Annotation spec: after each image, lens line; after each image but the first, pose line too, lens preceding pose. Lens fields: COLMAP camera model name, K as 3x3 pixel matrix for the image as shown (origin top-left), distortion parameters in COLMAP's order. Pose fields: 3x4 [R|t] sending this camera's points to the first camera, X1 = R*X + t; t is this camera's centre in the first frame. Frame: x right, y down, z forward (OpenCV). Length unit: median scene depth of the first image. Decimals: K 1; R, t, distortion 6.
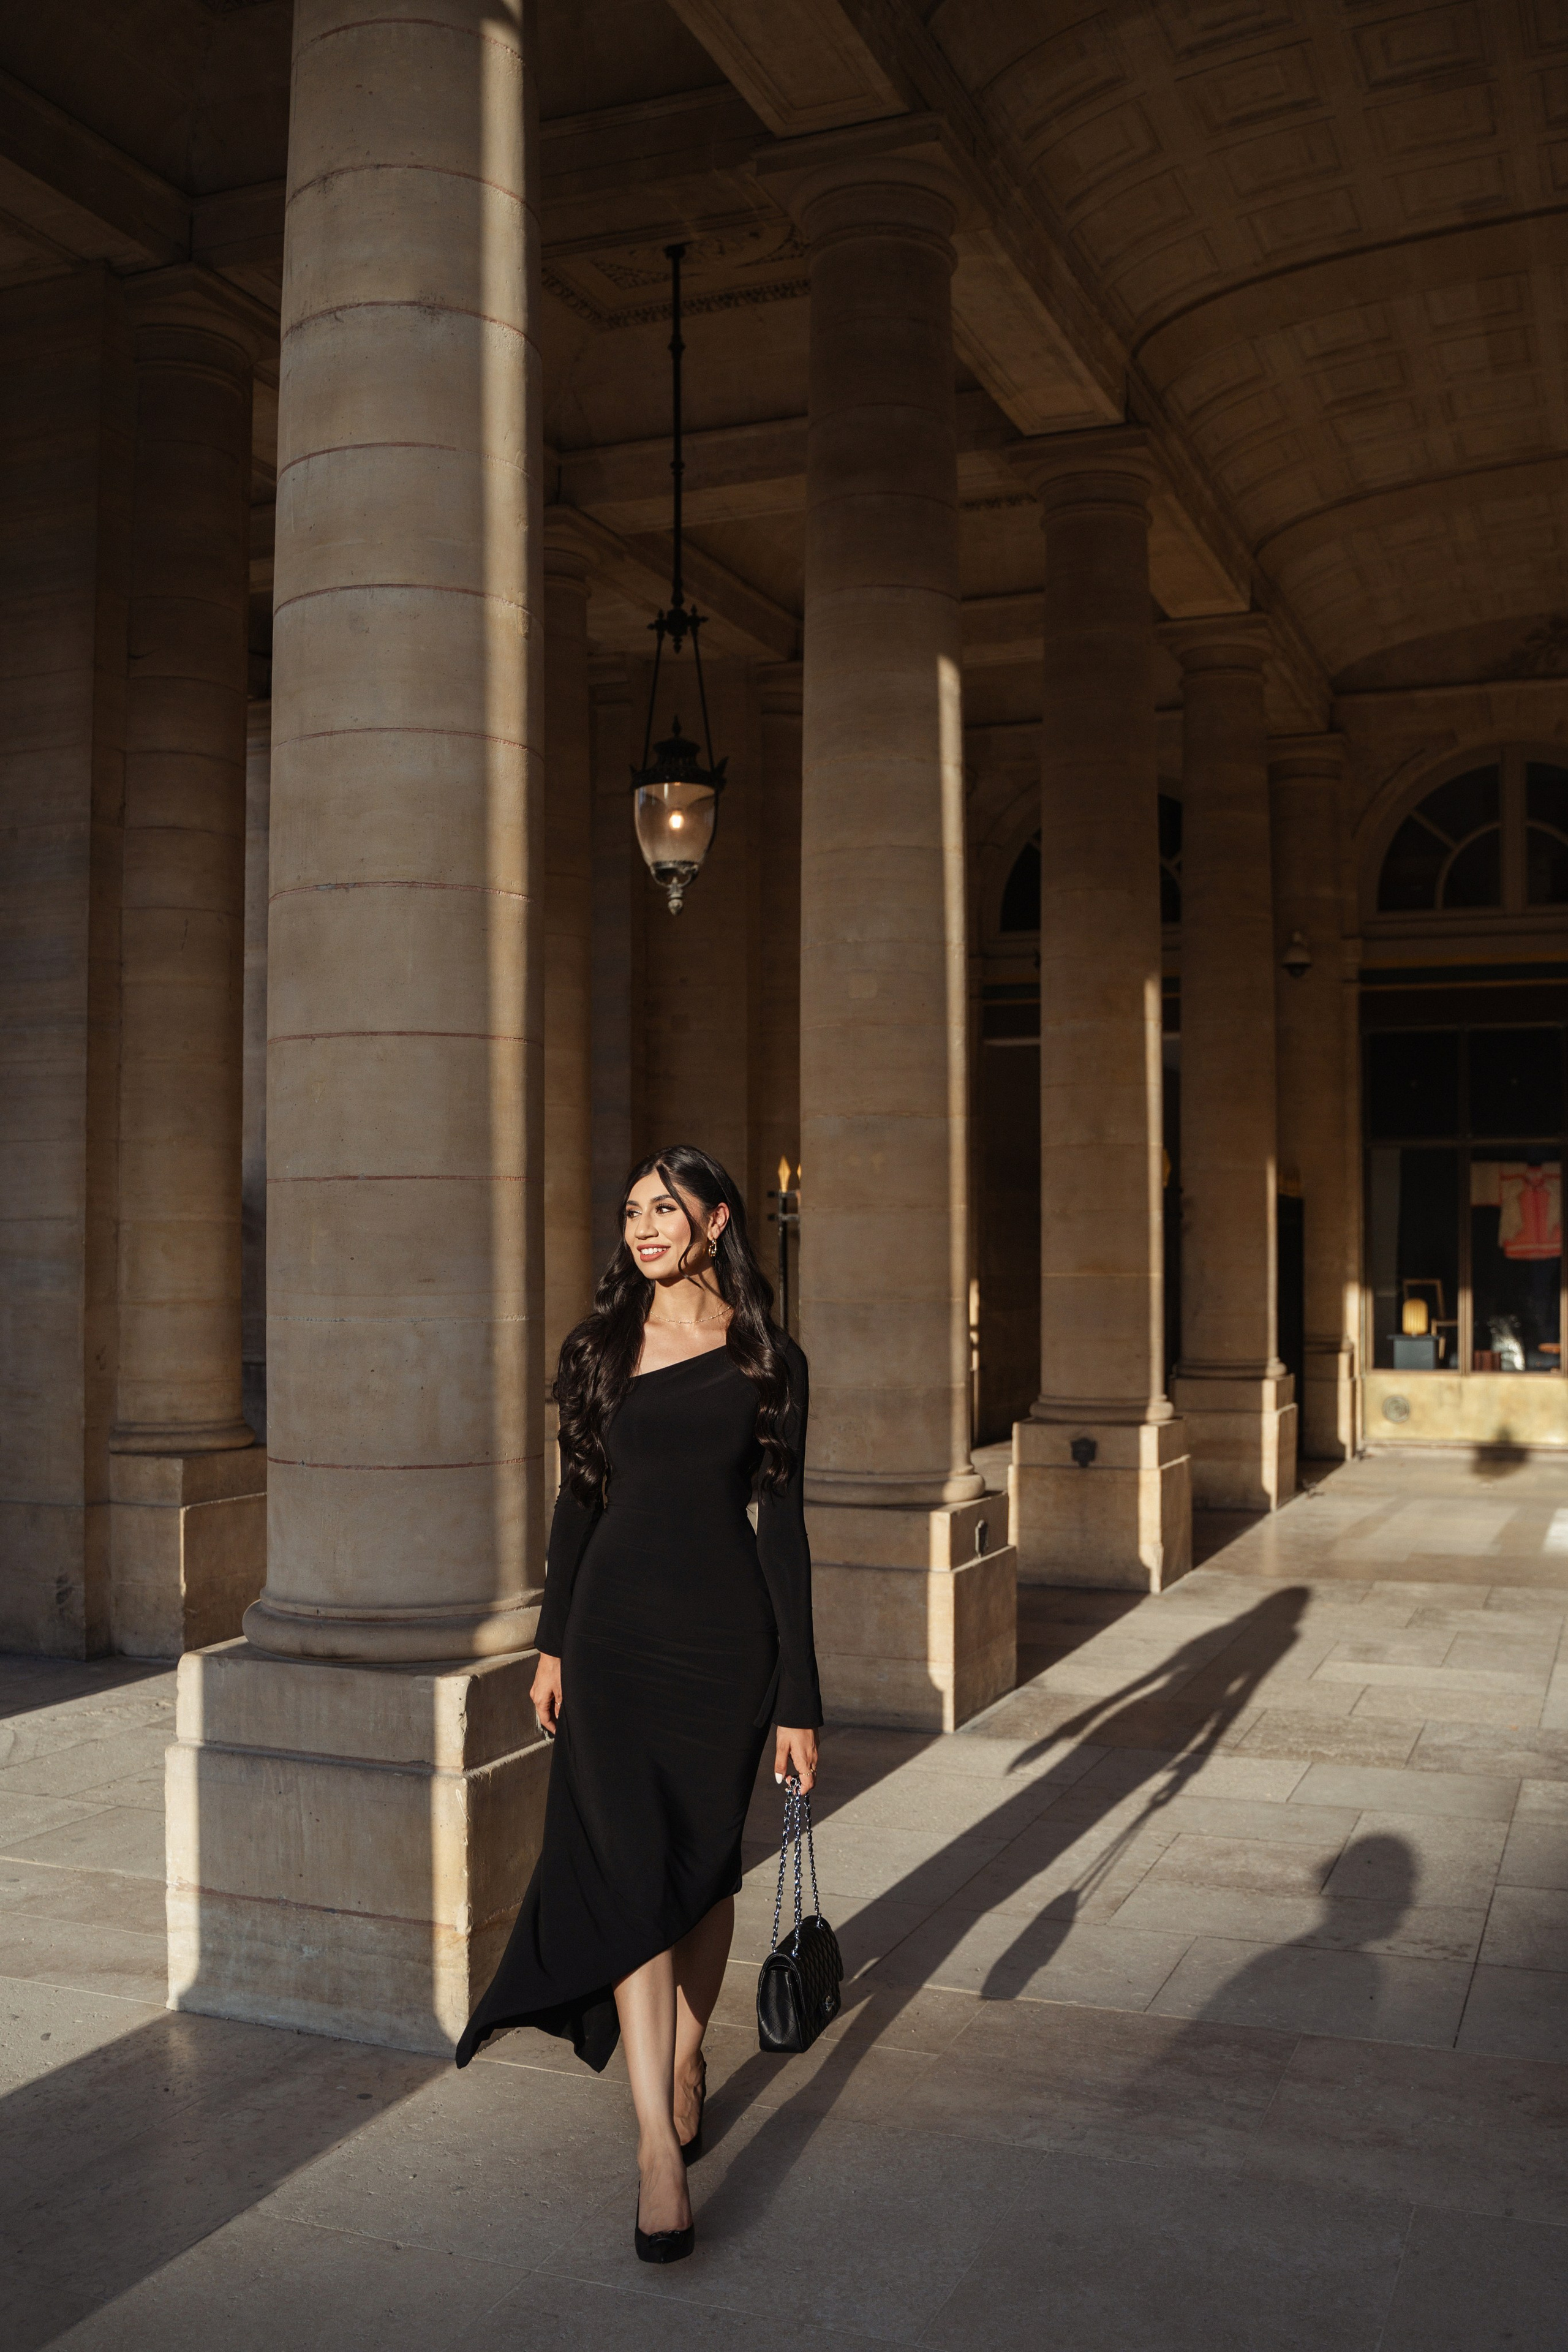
lens RADIAL K [[2160.1, 0, 820.2], [0, 2160.1, 1204.3], [0, 0, 1]] dist [-0.125417, 0.084543]
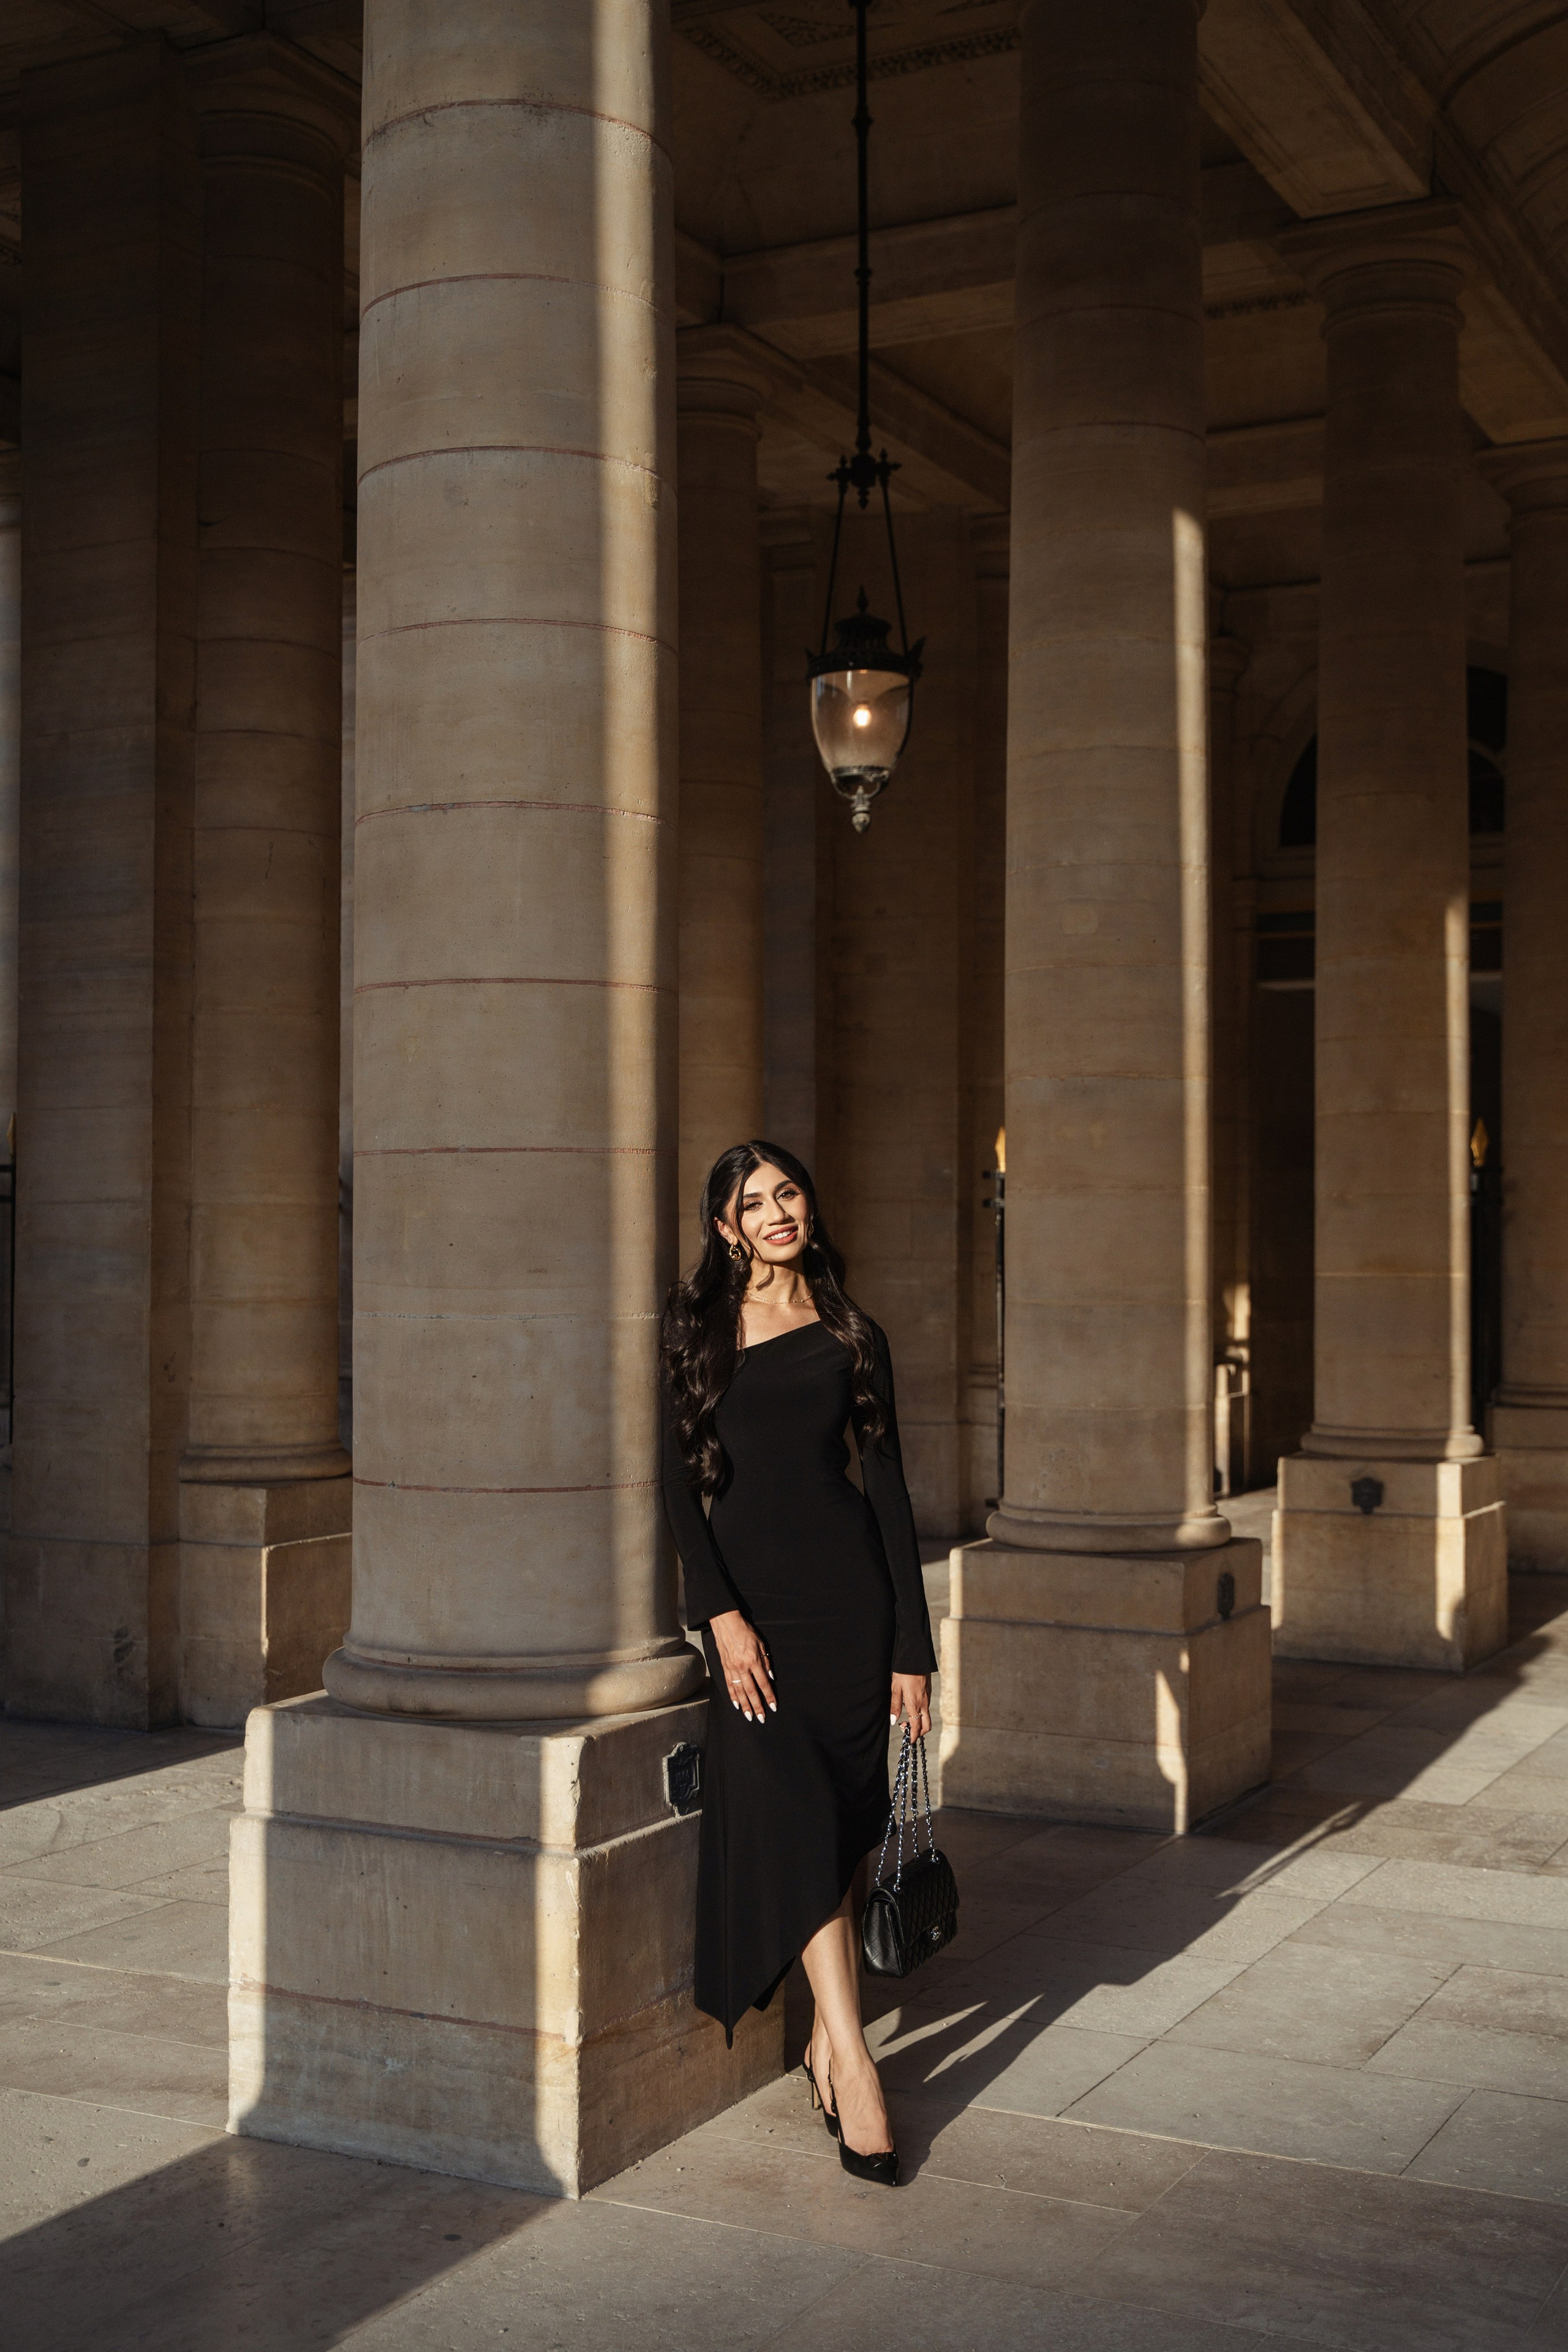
lens RADIAL K [[2694.6, 0, 787.3], [0, 2694.6, 1206.1], [0, 0, 1]] dist [-0.025828, 0.097850]
pose [[0.994590, 0.002608, -0.103846, 0.013383], [-0.001958, 0.999978, 0.006360, 0.001426], [0.103860, -0.006122, 0.994573, -0.026147]]
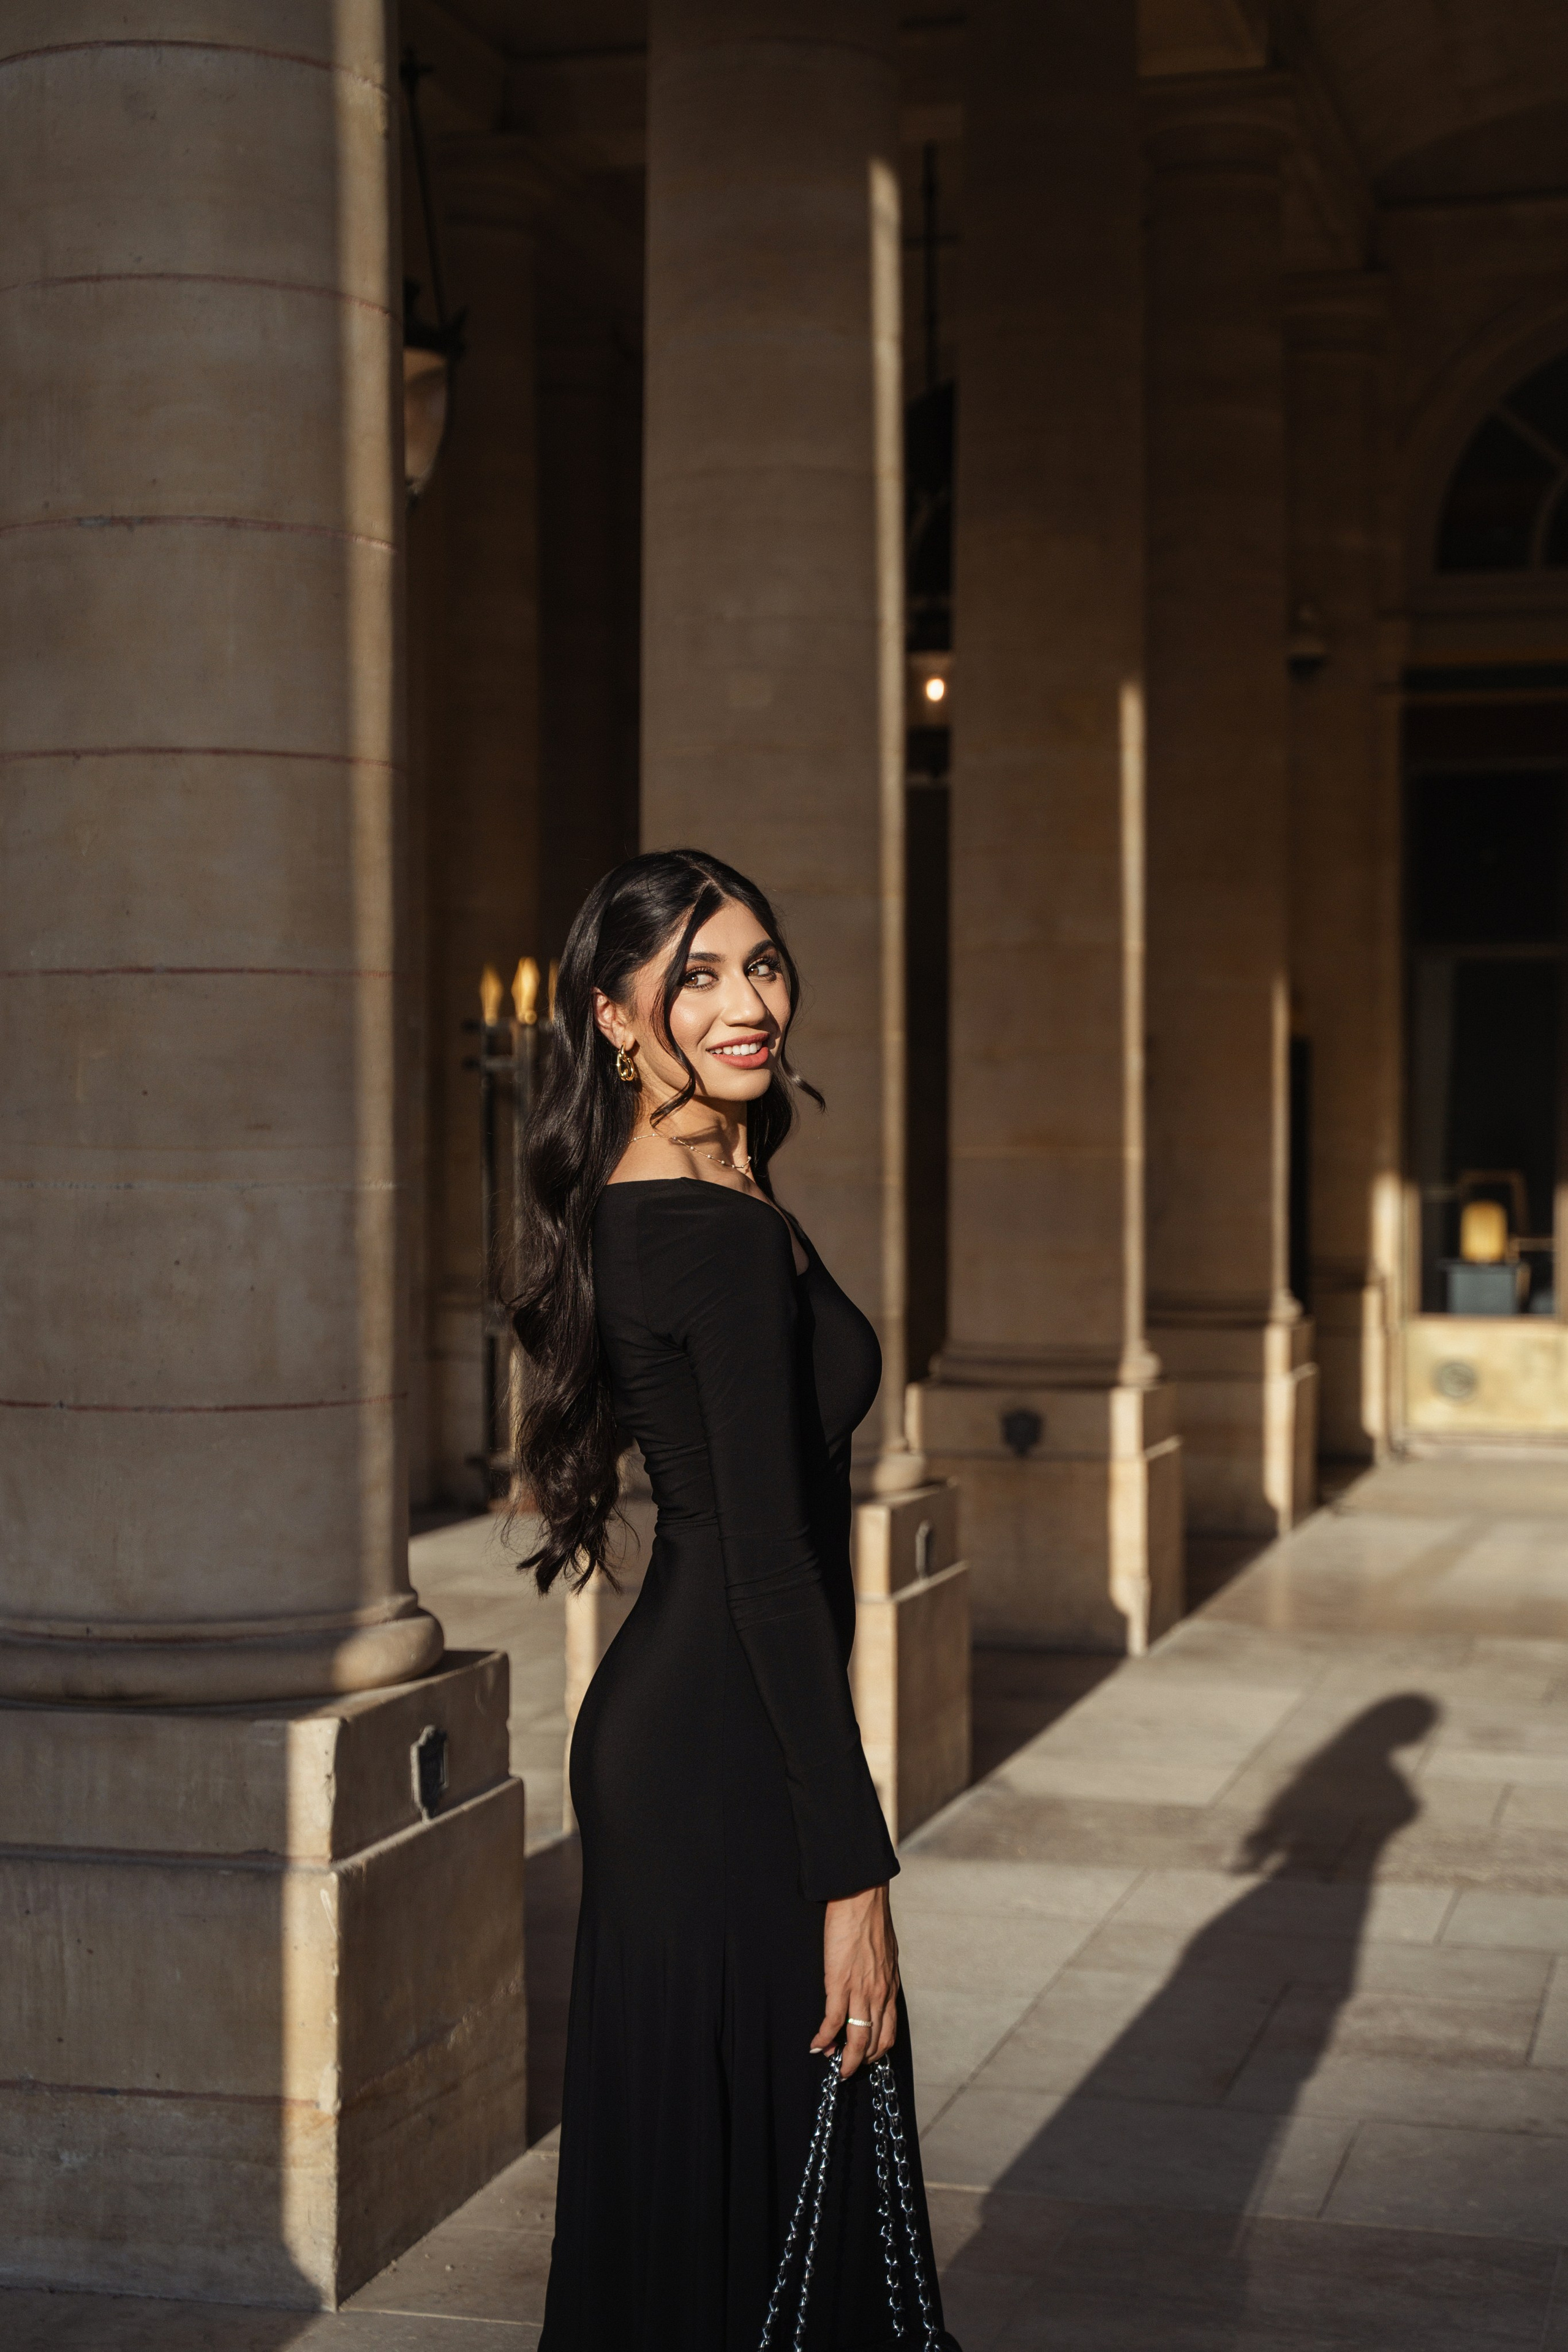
lens RADIAL K [[3657.1, 0, 784.0], [0, 3657.1, 1176.0], [0, 0, 1]] dist [0.117366, 0.062044]
pose [[0.994403, 0.001943, 0.105631, -0.074147], [-0.005330, 0.999480, 0.031796, 0.007124], [-0.105515, -0.032181, 0.993897, -0.074043]]
